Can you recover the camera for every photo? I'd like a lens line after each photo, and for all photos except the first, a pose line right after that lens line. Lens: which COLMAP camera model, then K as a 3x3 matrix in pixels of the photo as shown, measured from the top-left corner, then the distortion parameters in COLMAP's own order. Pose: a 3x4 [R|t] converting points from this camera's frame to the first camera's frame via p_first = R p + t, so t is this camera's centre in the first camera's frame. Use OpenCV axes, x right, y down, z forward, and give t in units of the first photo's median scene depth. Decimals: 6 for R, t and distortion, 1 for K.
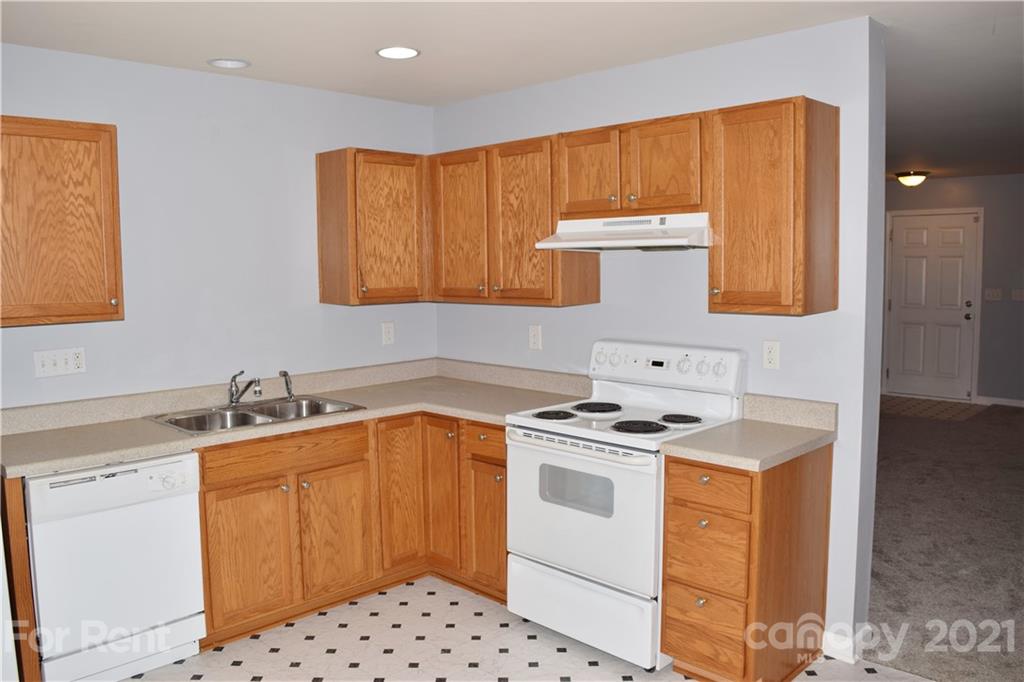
lens RADIAL K [[809.8, 0, 510.2], [0, 809.8, 337.6], [0, 0, 1]] dist [-0.088531, 0.020086]
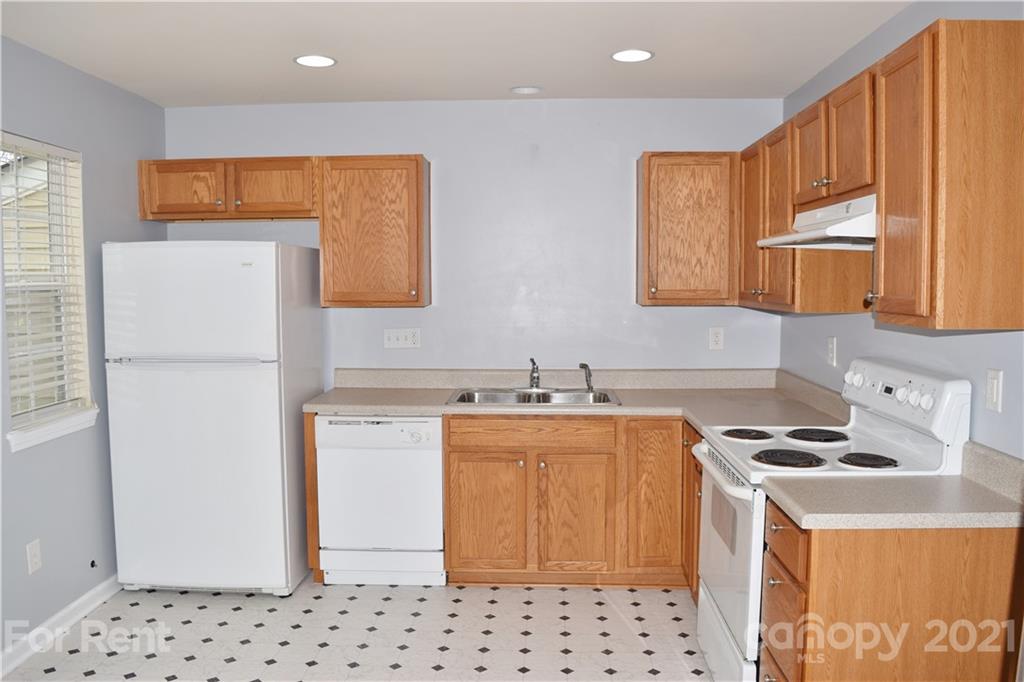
lens RADIAL K [[809.8, 0, 512.6], [0, 809.8, 339.1], [0, 0, 1]] dist [-0.088531, 0.020086]
pose [[0.674626, 0.062135, -0.735540, 0.532922], [-0.072947, 0.997185, 0.017331, -0.004112], [0.734546, 0.041963, 0.677260, 0.219590]]
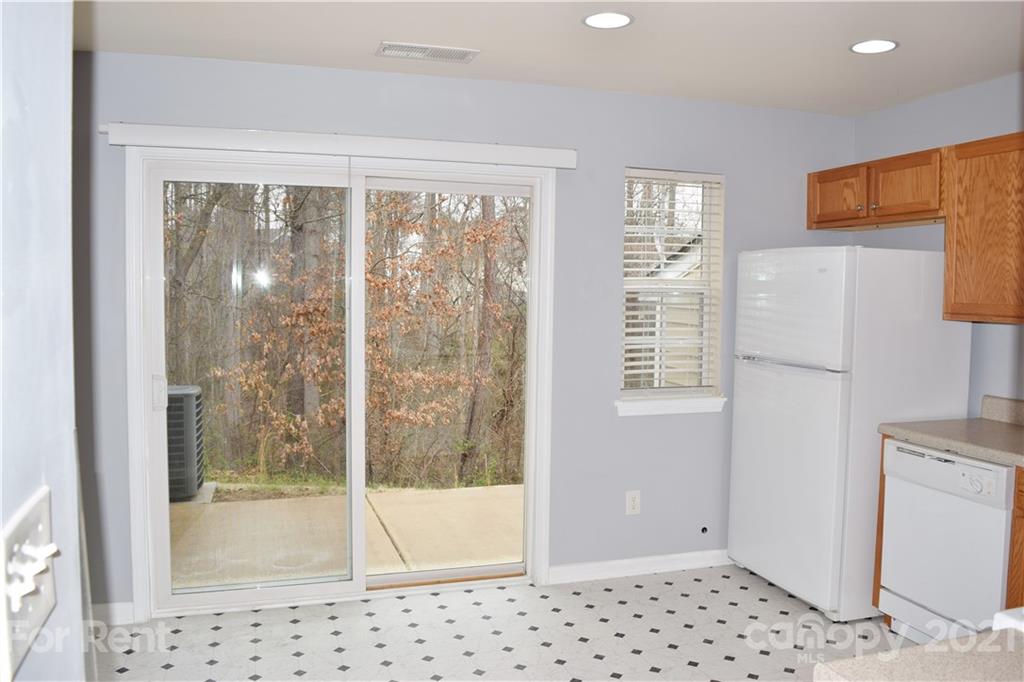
lens RADIAL K [[809.8, 0, 513.7], [0, 809.8, 340.7], [0, 0, 1]] dist [-0.088531, 0.020086]
pose [[-0.463182, 0.060323, -0.884208, 0.618311], [-0.089597, 0.989382, 0.114432, -0.051669], [0.881723, 0.132225, -0.452859, 0.813172]]
